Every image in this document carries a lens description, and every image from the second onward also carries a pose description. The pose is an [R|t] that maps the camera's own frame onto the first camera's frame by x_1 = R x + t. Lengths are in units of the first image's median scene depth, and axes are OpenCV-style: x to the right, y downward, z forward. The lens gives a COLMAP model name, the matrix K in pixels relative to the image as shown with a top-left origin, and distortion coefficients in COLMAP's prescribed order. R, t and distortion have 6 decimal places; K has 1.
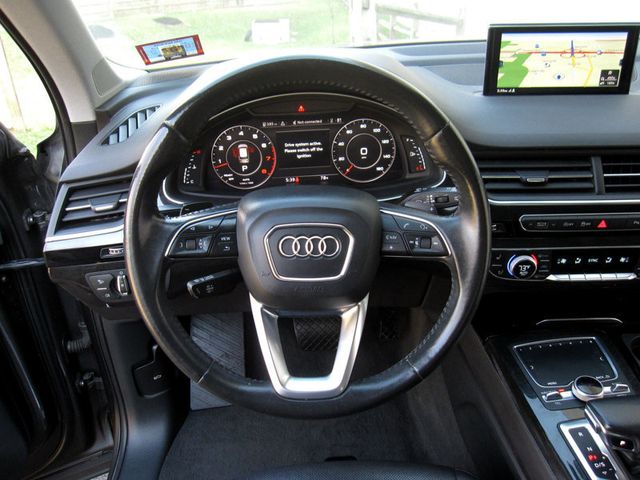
lens RADIAL K [[527.7, 0, 320.0], [0, 527.7, 240.0], [0, 0, 1]] dist [-0.075179, 0.040603]
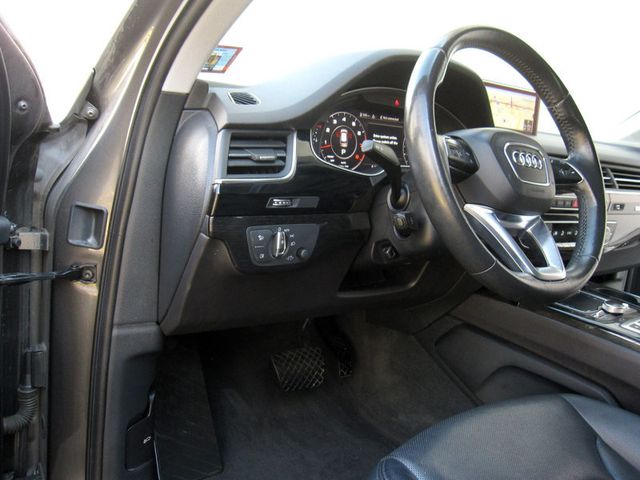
lens RADIAL K [[527.7, 0, 320.0], [0, 527.7, 240.0], [0, 0, 1]] dist [-0.075179, 0.040603]
pose [[0.843692, 0.018717, 0.536501, -0.767327], [0.137173, 0.958698, -0.249162, 0.302085], [-0.519006, 0.283809, 0.806278, 0.208989]]
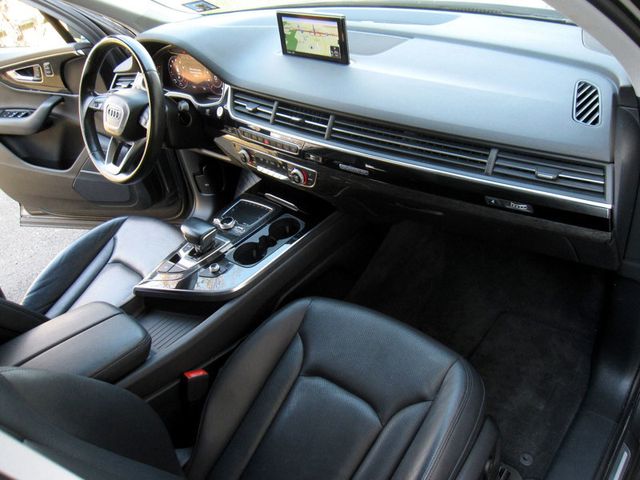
lens RADIAL K [[527.7, 0, 320.0], [0, 527.7, 240.0], [0, 0, 1]] dist [-0.075179, 0.040603]
pose [[0.724900, 0.341939, -0.597994, 1.679083], [-0.210283, 0.936508, 0.280596, -0.230987], [0.655973, -0.077656, 0.750779, -0.201529]]
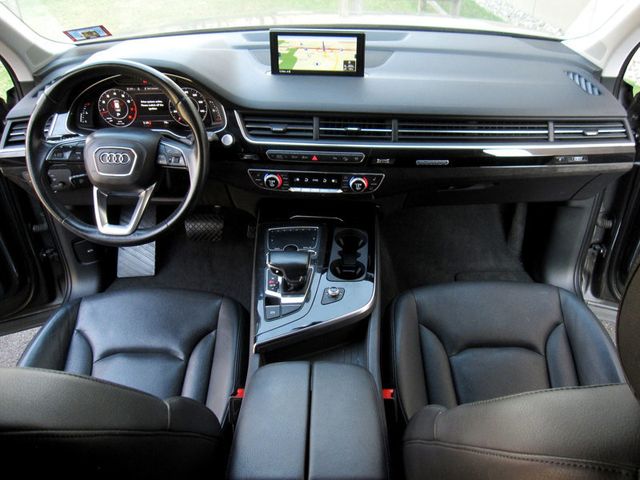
lens RADIAL K [[527.7, 0, 320.0], [0, 527.7, 240.0], [0, 0, 1]] dist [-0.075179, 0.040603]
pose [[0.997559, 0.060627, -0.034634, 0.584128], [-0.056268, 0.991729, 0.115357, 0.032380], [0.041341, -0.113127, 0.992720, -0.668498]]
